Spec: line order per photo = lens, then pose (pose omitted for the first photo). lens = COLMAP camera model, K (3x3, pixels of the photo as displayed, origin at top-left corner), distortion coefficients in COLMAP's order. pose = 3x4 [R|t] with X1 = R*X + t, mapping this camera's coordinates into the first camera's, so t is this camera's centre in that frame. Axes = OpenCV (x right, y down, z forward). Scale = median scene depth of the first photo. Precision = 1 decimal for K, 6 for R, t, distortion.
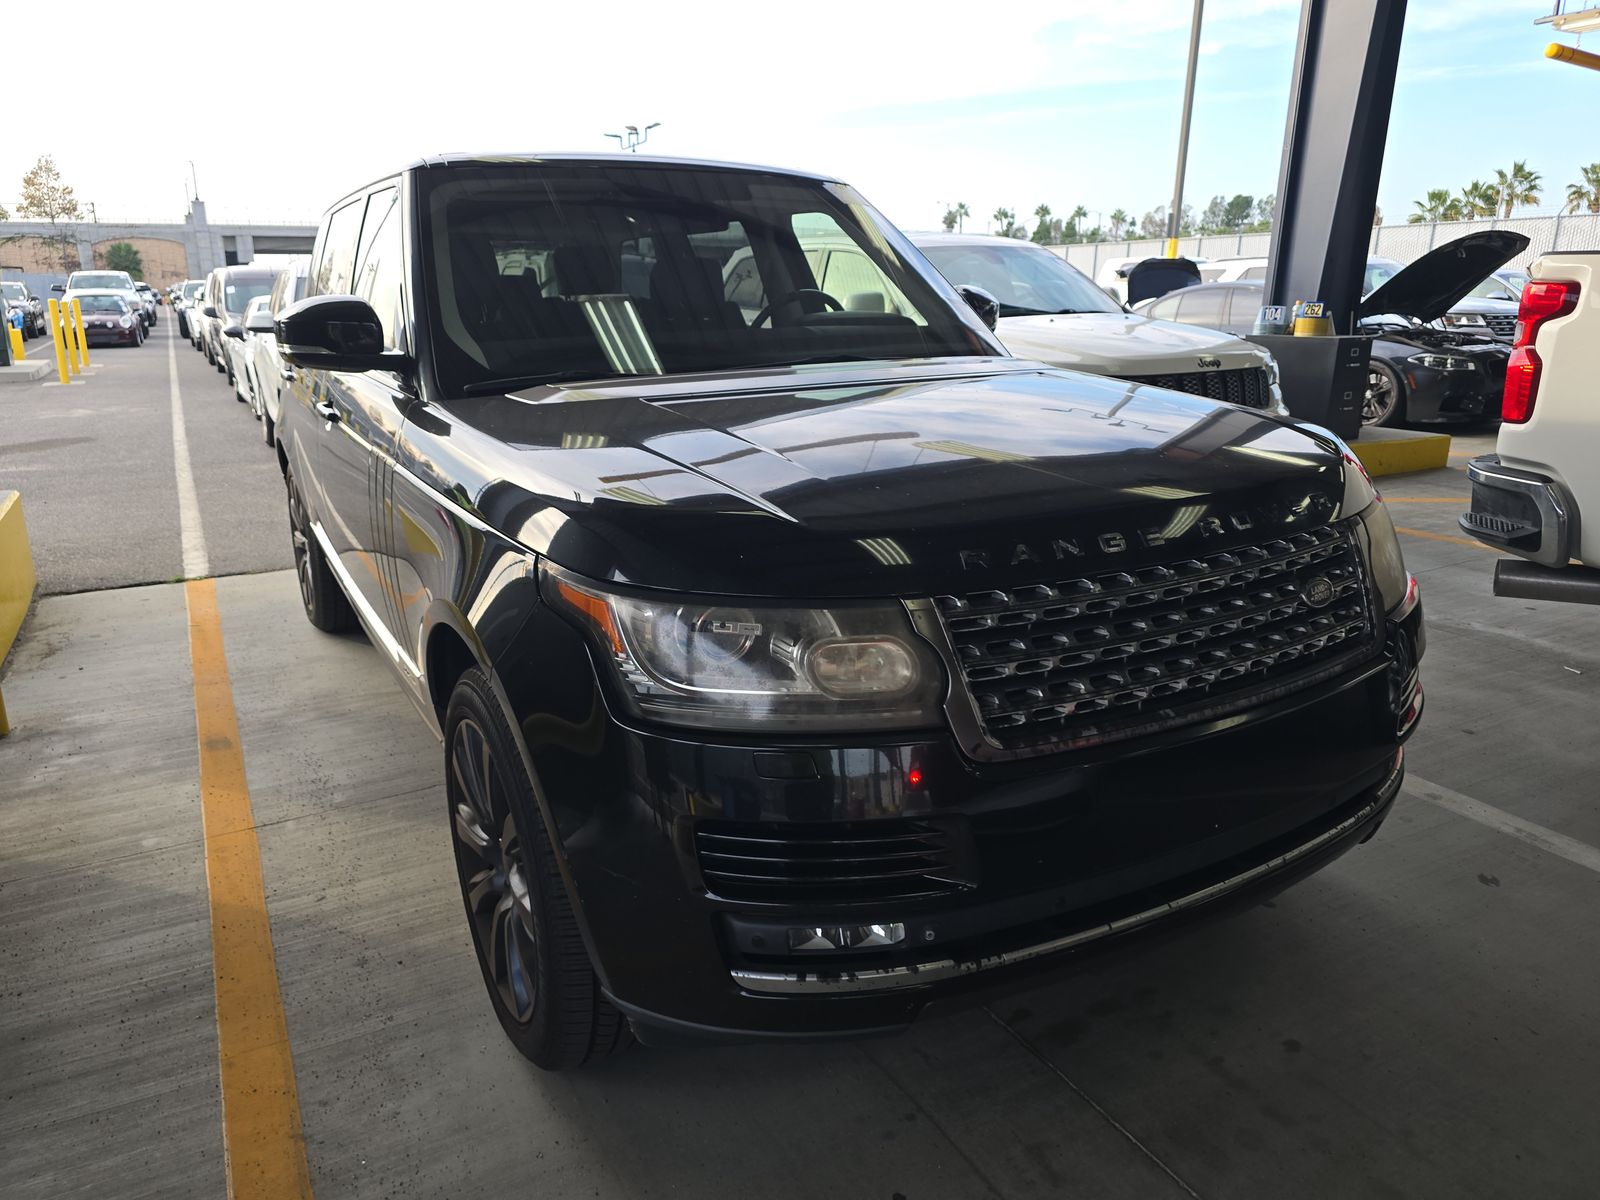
lens RADIAL K [[1092.2, 0, 804.4], [0, 1092.2, 604.9], [0, 0, 1]] dist [0.045004, -0.046306]
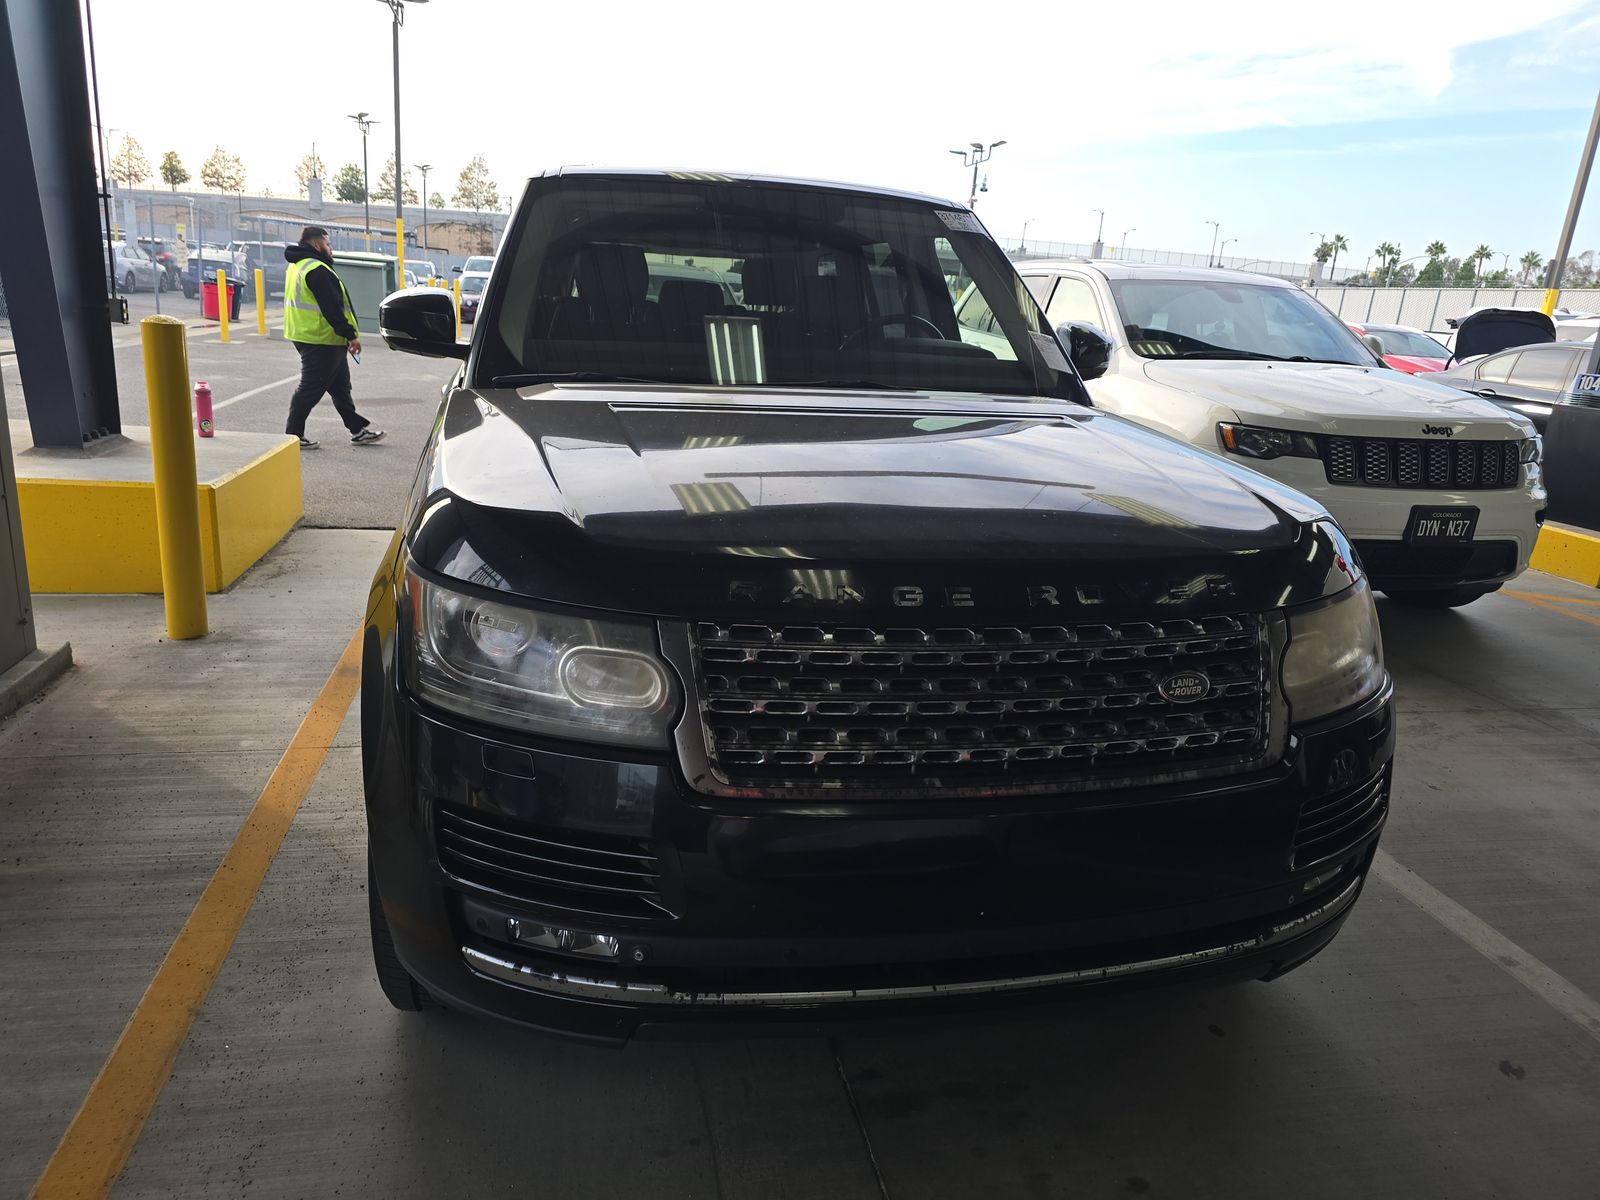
lens RADIAL K [[1093.7, 0, 800.0], [0, 1093.7, 600.0], [0, 0, 1]] dist [0.041259, -0.040698]
pose [[0.952161, 0.142555, -0.270310, 0.208010], [-0.147116, 0.989113, 0.003420, -0.019729], [0.267855, 0.036511, 0.962767, 0.026066]]
